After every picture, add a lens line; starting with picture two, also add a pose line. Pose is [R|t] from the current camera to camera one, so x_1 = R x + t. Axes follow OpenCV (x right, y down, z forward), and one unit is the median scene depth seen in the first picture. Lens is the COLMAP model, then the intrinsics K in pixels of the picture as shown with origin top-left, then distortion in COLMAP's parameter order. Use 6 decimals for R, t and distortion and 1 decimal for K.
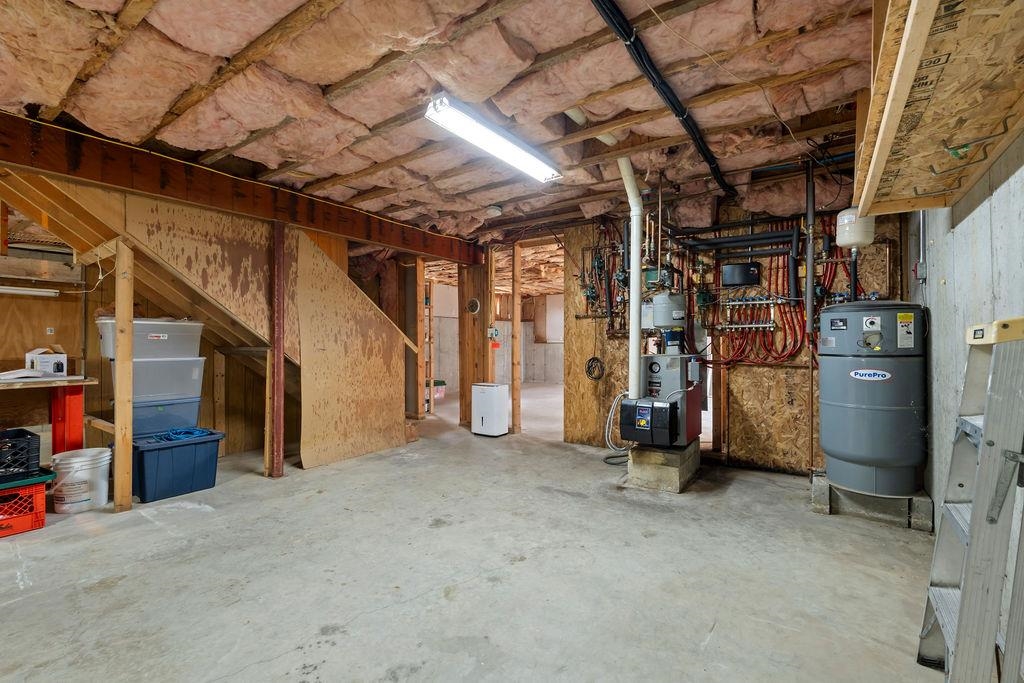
lens RADIAL K [[450.9, 0, 513.9], [0, 450.9, 338.4], [0, 0, 1]] dist [-0.008494, 0.002789]
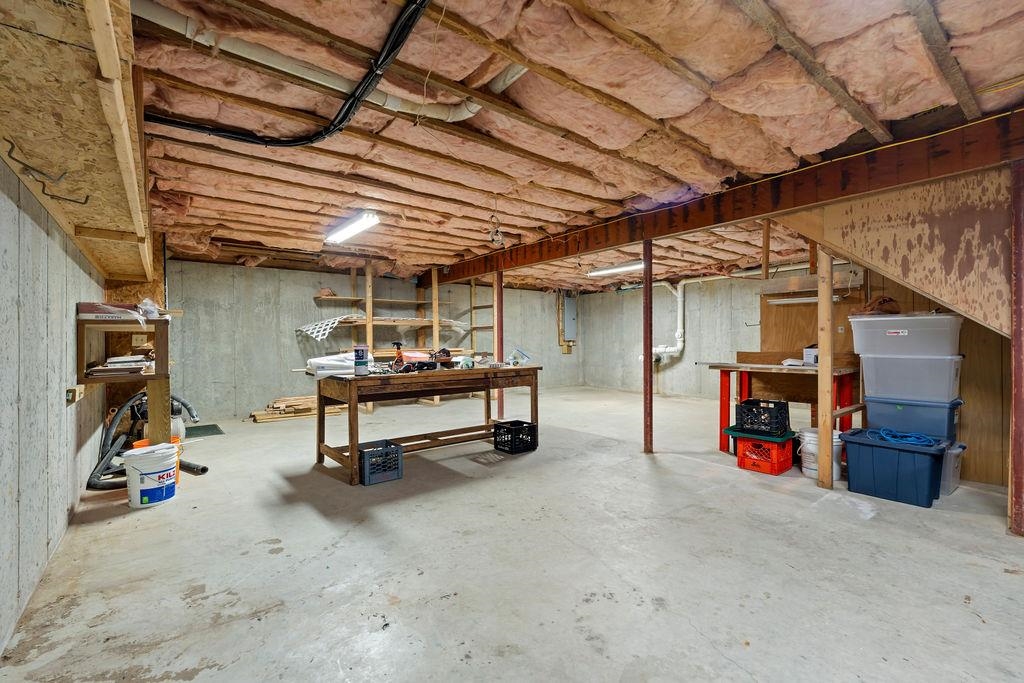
lens RADIAL K [[450.9, 0, 515.2], [0, 450.9, 343.5], [0, 0, 1]] dist [-0.008494, 0.002789]
pose [[-0.298452, 0.007272, -0.954397, 0.419105], [0.014352, 0.999892, 0.003131, 0.005081], [0.954317, -0.012763, -0.298524, 0.567219]]
